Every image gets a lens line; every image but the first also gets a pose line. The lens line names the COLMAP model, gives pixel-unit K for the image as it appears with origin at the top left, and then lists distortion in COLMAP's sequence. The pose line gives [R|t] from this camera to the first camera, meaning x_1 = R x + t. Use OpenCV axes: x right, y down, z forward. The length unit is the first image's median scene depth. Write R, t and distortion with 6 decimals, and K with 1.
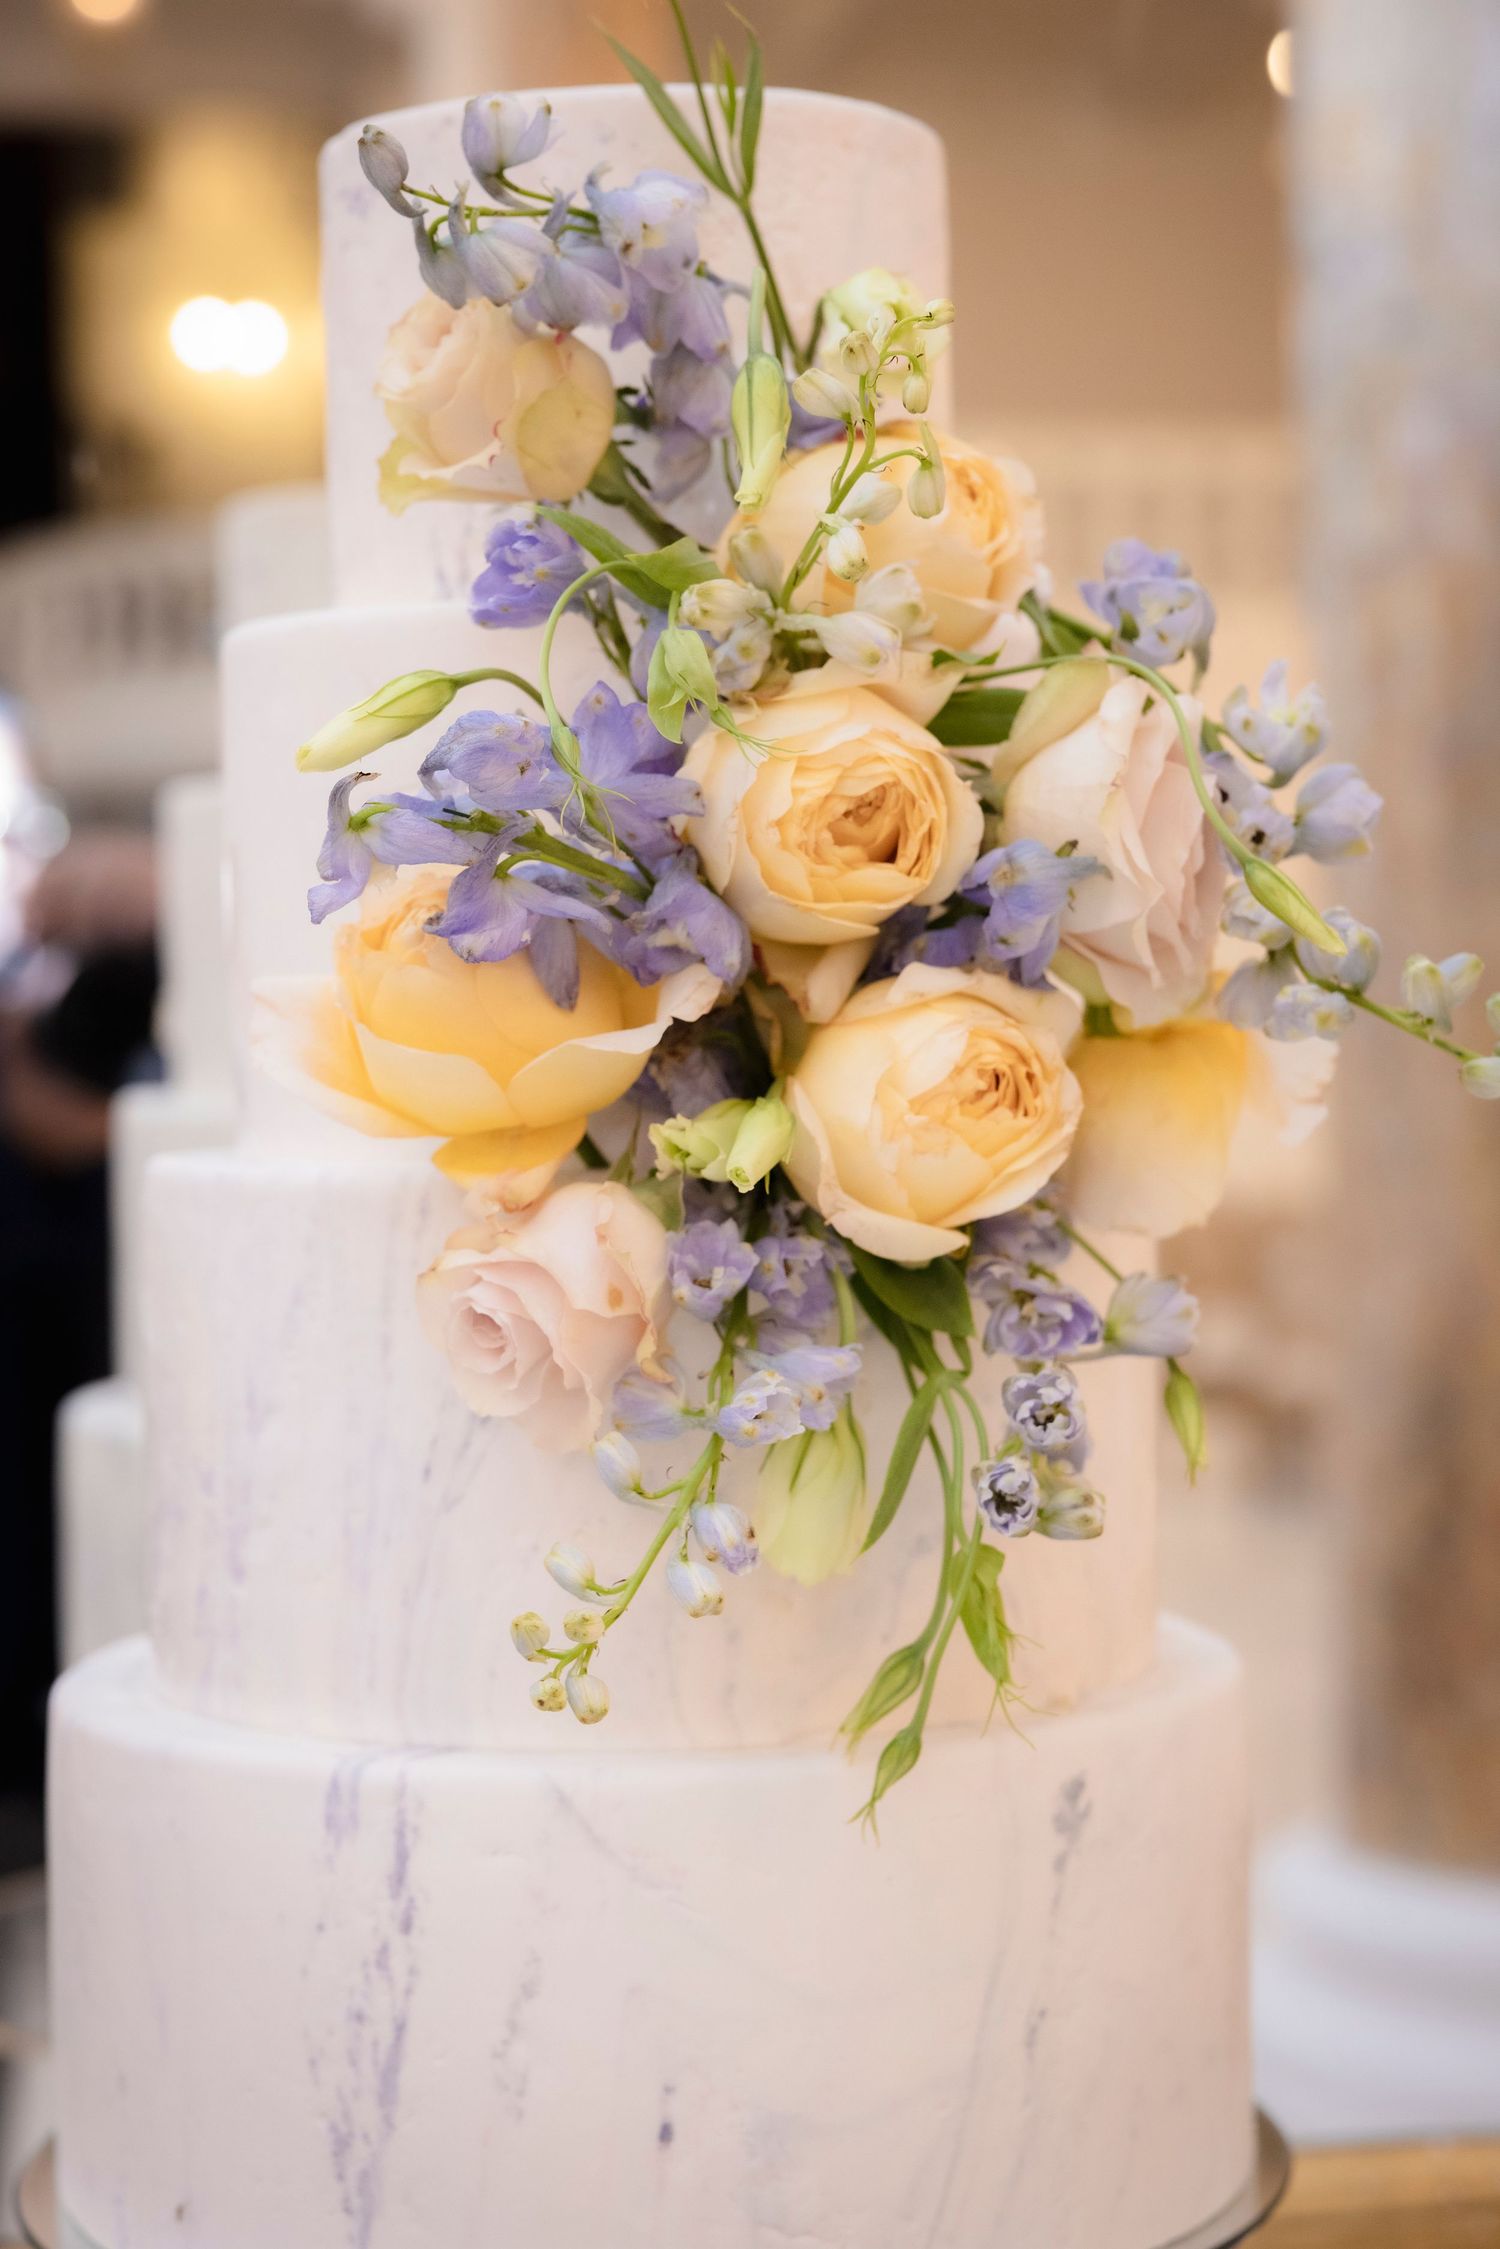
lens RADIAL K [[4046.2, 0, 742.0], [0, 4046.2, 1132.9], [0, 0, 1]] dist [-0.011118, 0.000000]
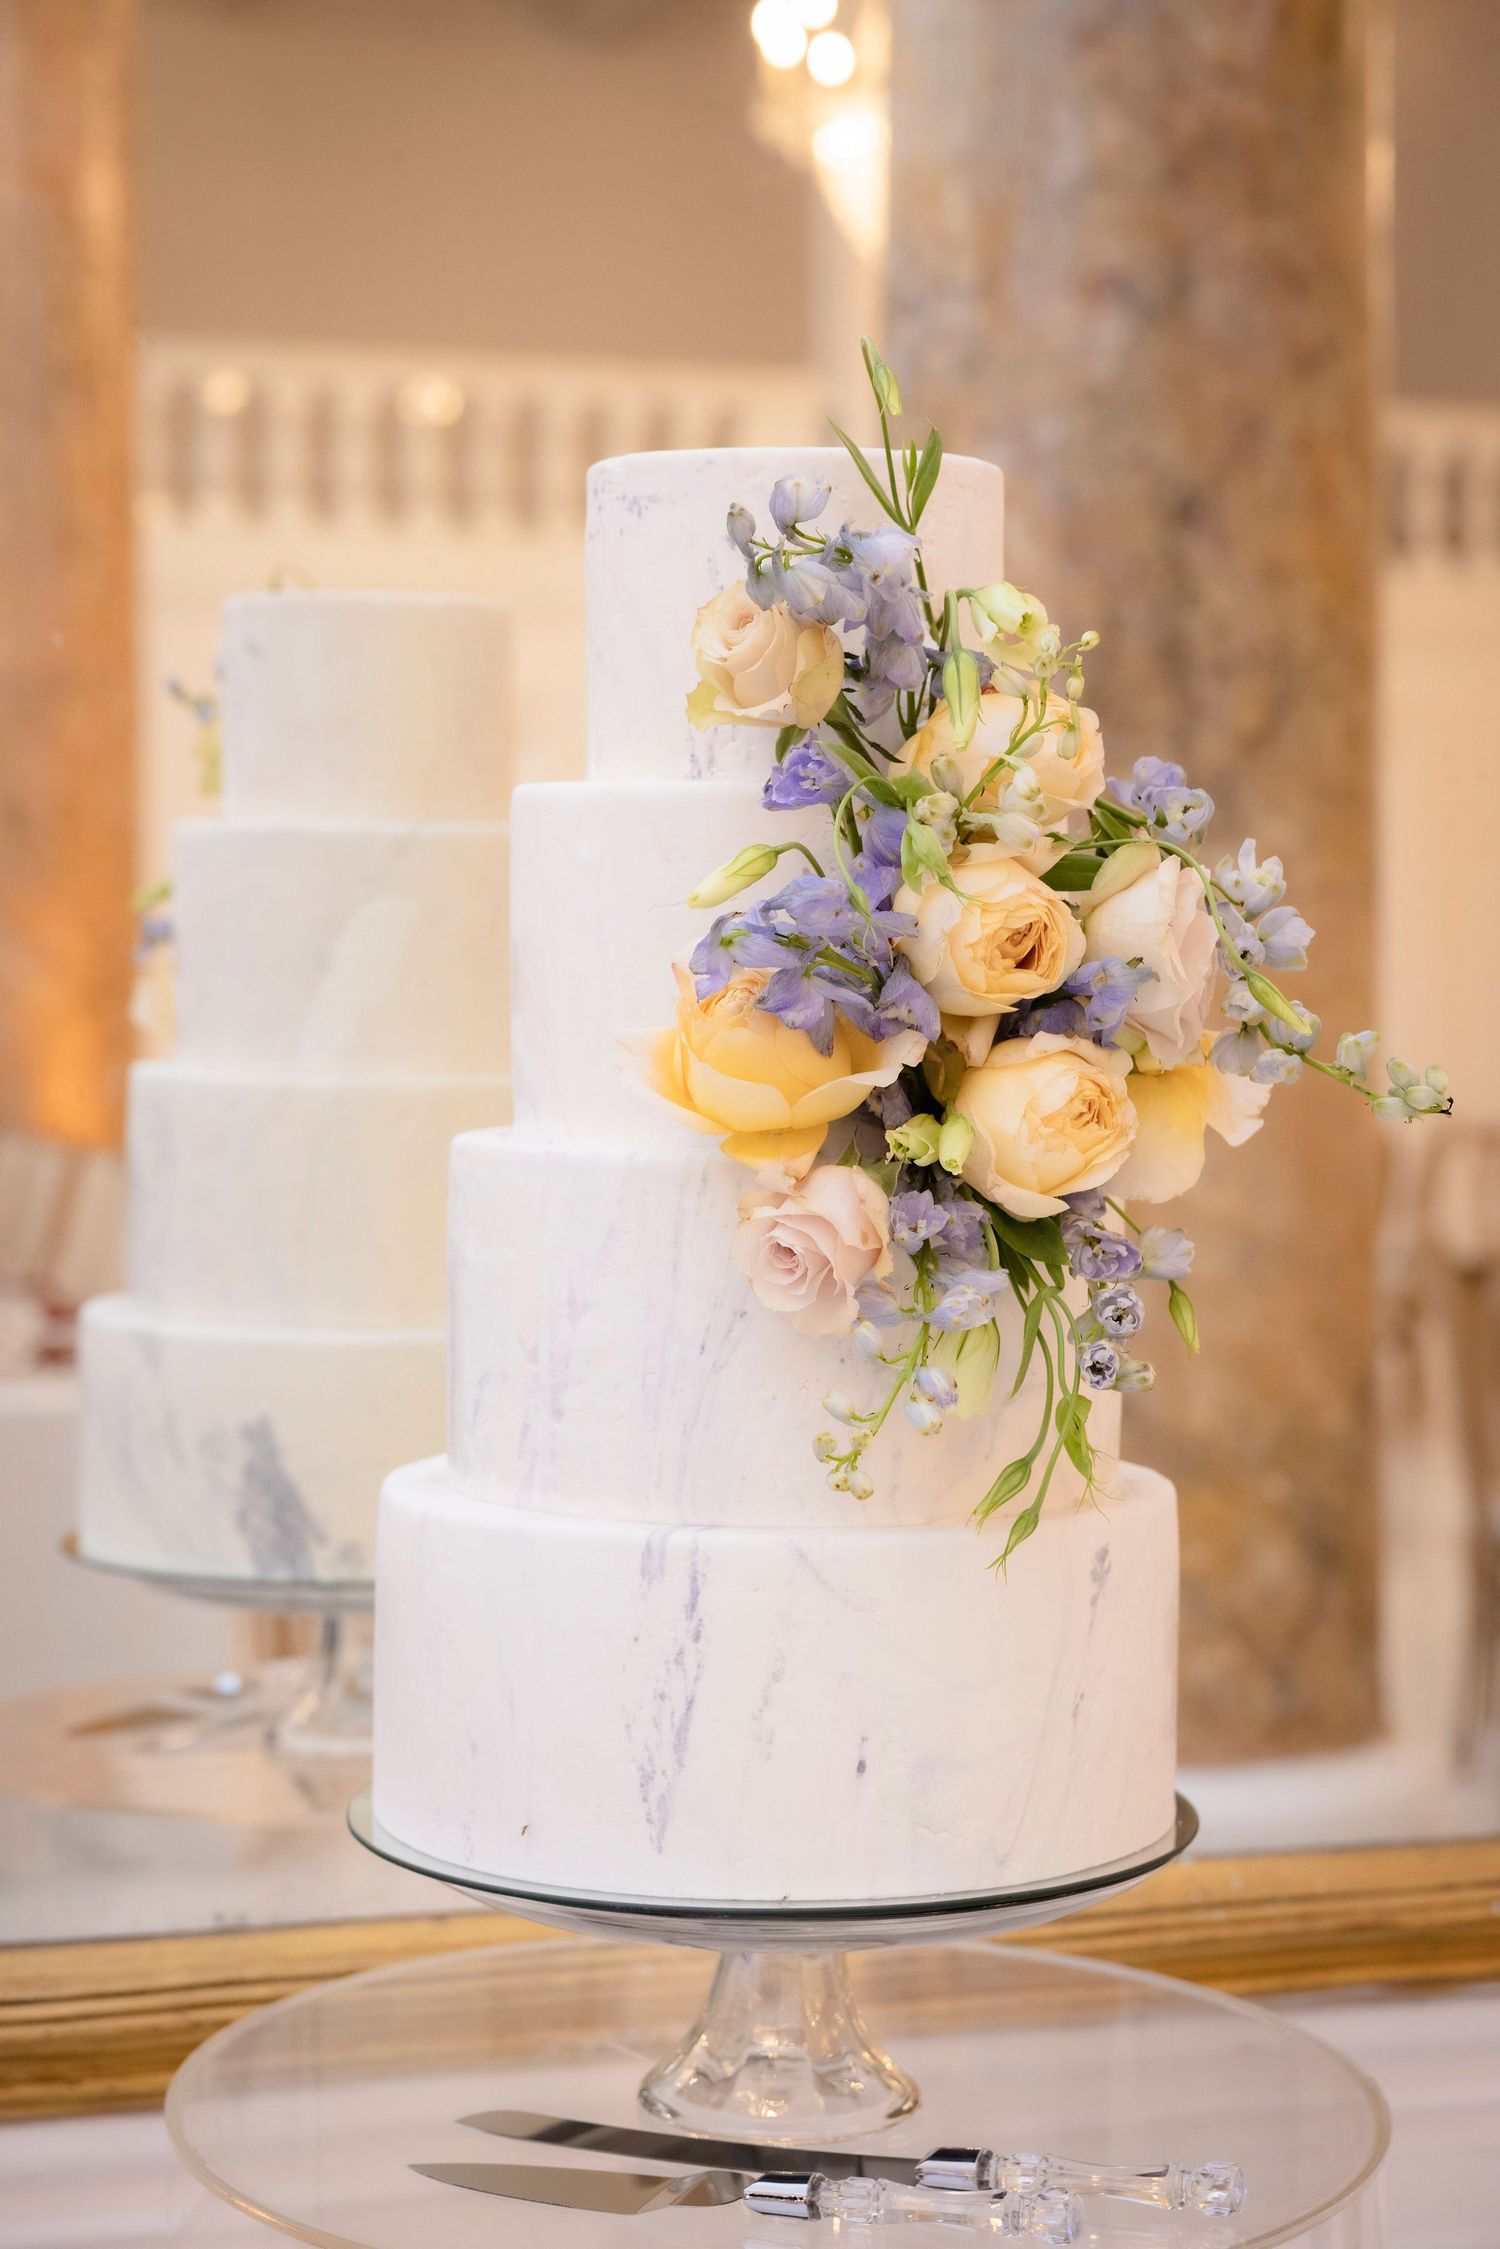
lens RADIAL K [[4046.2, 0, 756.1], [0, 4046.2, 1119.7], [0, 0, 1]] dist [-0.011118, 0.000000]
pose [[0.989602, 0.018466, 0.142642, -0.294415], [-0.020470, 0.999711, 0.012596, -0.024795], [-0.142368, -0.015385, 0.989694, -0.563206]]
